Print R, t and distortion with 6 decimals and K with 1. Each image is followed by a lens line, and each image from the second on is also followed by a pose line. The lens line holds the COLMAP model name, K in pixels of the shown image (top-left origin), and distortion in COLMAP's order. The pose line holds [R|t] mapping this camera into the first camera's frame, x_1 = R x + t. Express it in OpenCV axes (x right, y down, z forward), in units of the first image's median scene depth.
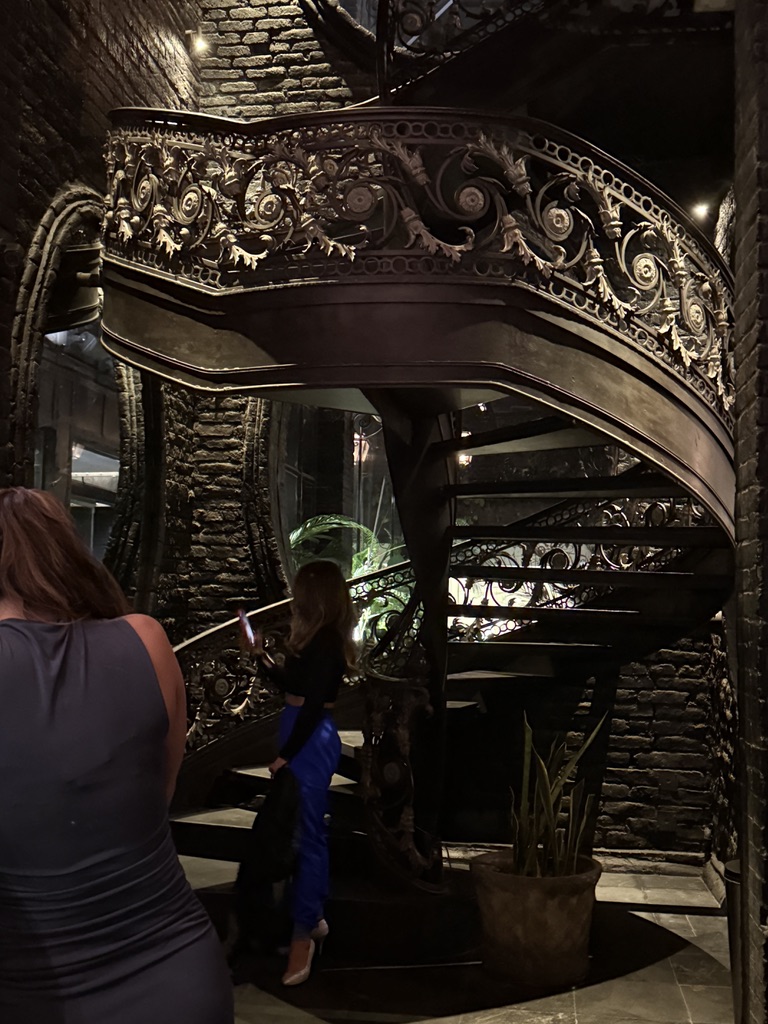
lens RADIAL K [[1169.7, 0, 385.4], [0, 1169.7, 513.5], [0, 0, 1]] dist [0.114608, 0.000000]
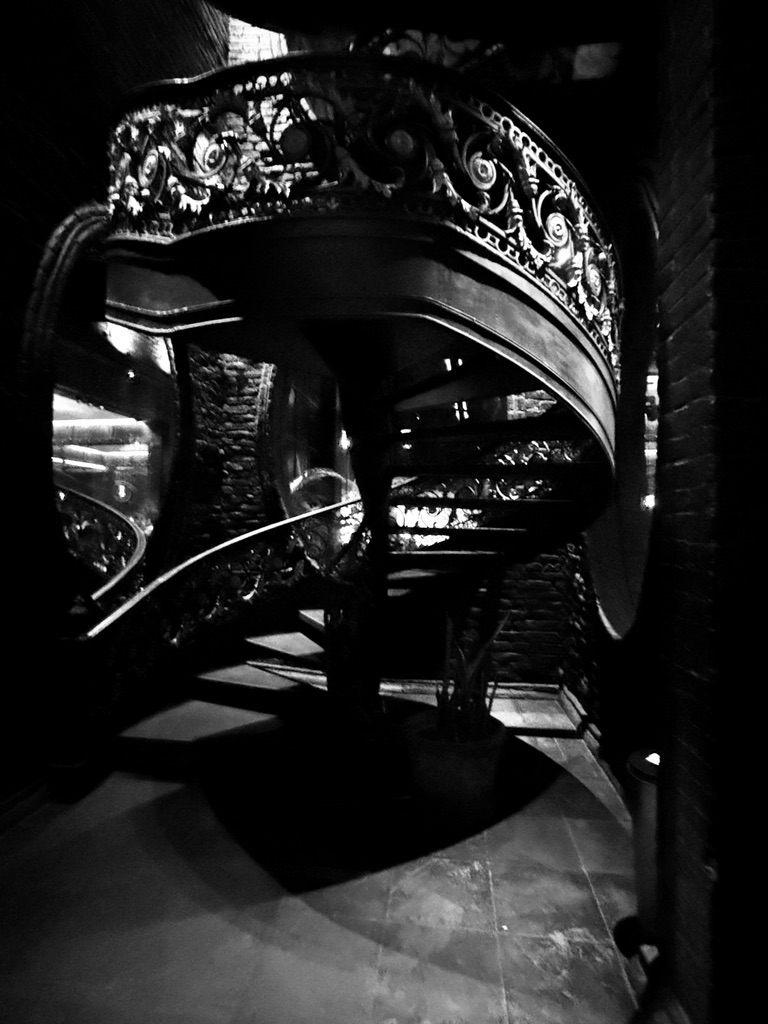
lens RADIAL K [[535.8, 0, 382.5], [0, 535.8, 509.6], [0, 0, 1]] dist [-0.001402, 0.000453]
pose [[0.999856, -0.003239, 0.016639, 0.042387], [0.002371, 0.998649, 0.051905, 0.032903], [-0.016785, -0.051858, 0.998513, 0.461211]]
